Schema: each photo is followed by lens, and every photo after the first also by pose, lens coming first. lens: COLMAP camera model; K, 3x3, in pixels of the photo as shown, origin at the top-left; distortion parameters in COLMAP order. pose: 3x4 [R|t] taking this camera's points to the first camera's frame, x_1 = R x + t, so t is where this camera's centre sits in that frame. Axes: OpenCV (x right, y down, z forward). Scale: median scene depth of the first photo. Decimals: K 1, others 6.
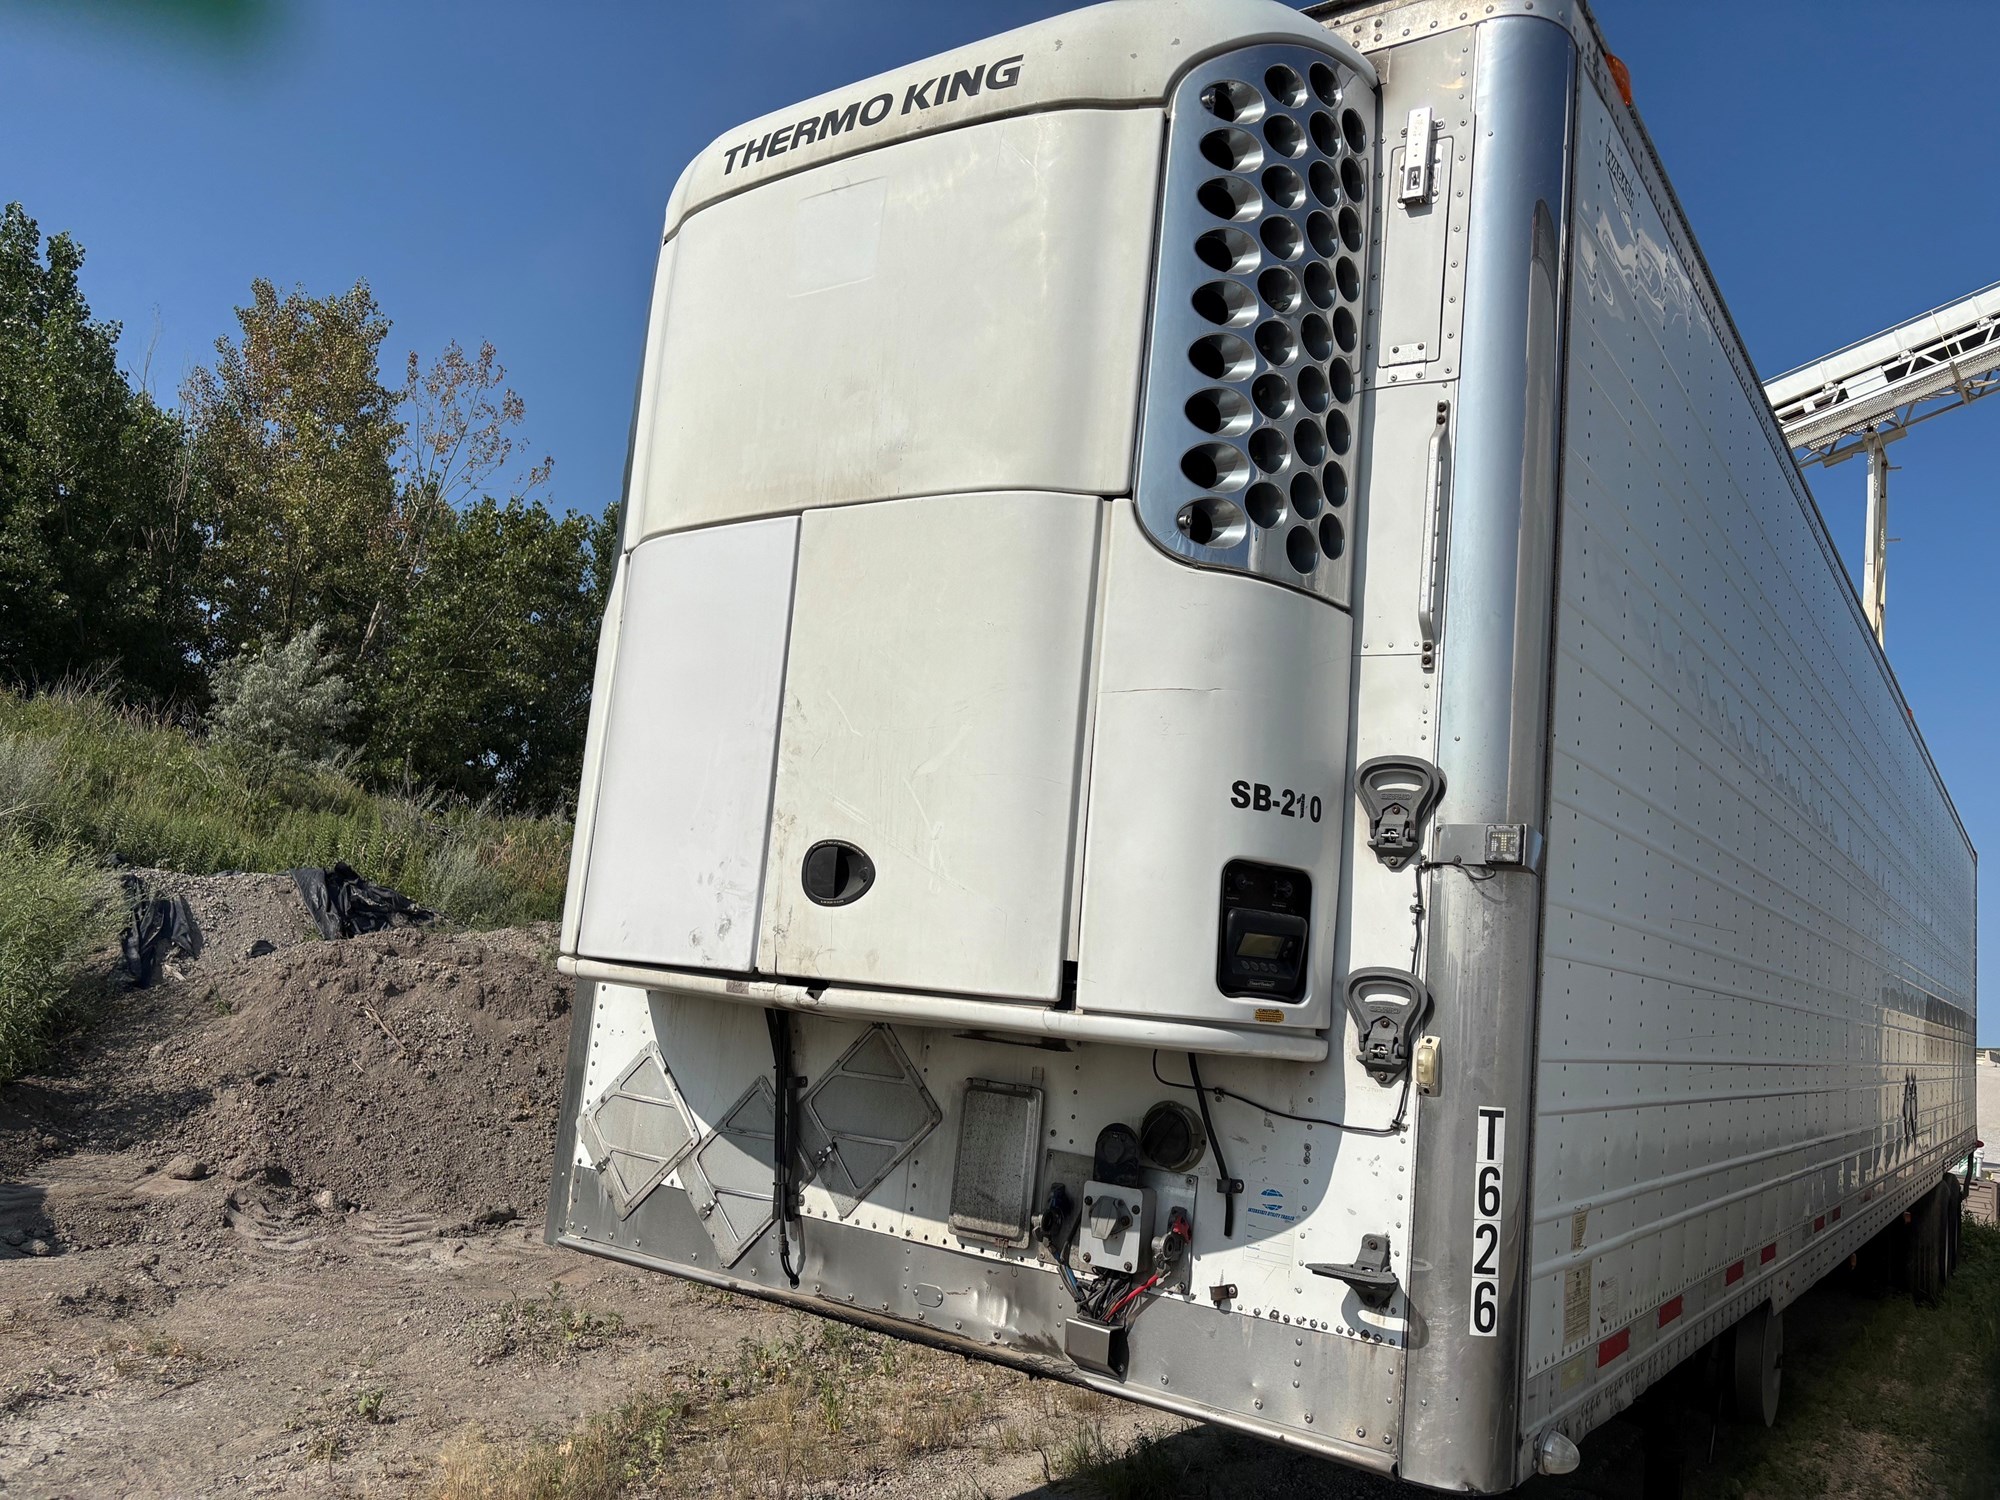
lens RADIAL K [[1522.4, 0, 1000.0], [0, 1522.4, 750.0], [0, 0, 1]] dist [-0.002743, -0.003239]
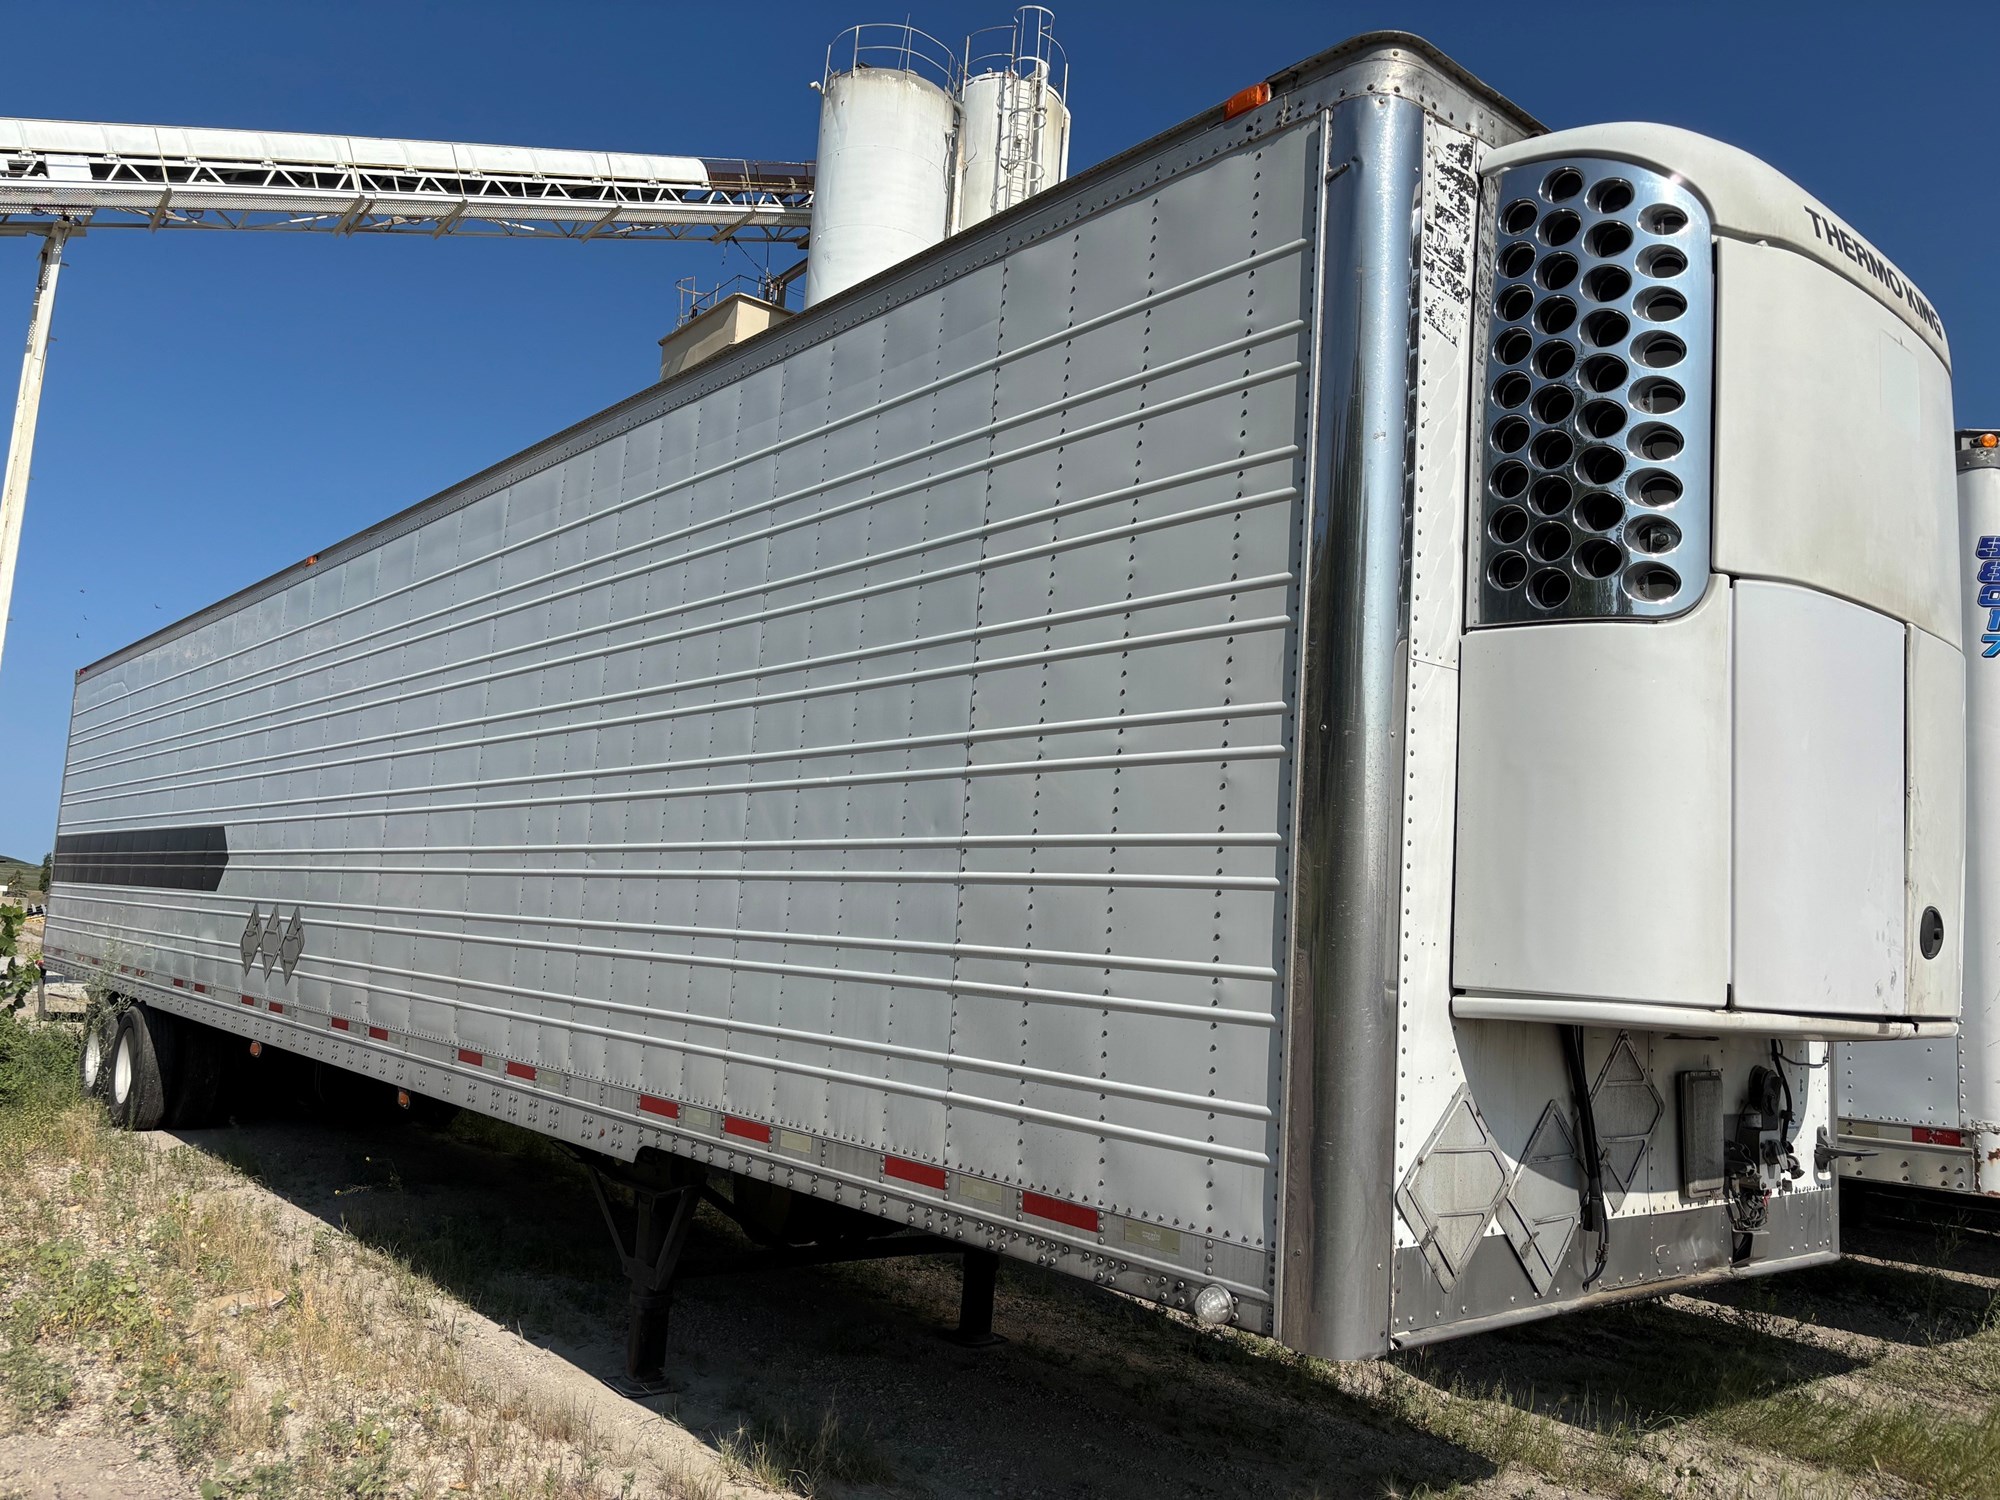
lens RADIAL K [[1522.4, 0, 1000.0], [0, 1522.4, 750.0], [0, 0, 1]] dist [-0.002743, -0.003239]
pose [[0.263651, 0.047555, 0.963445, -1.161368], [-0.180016, 0.983663, 0.000710, 0.050865], [-0.947672, -0.173623, 0.267904, 1.060642]]
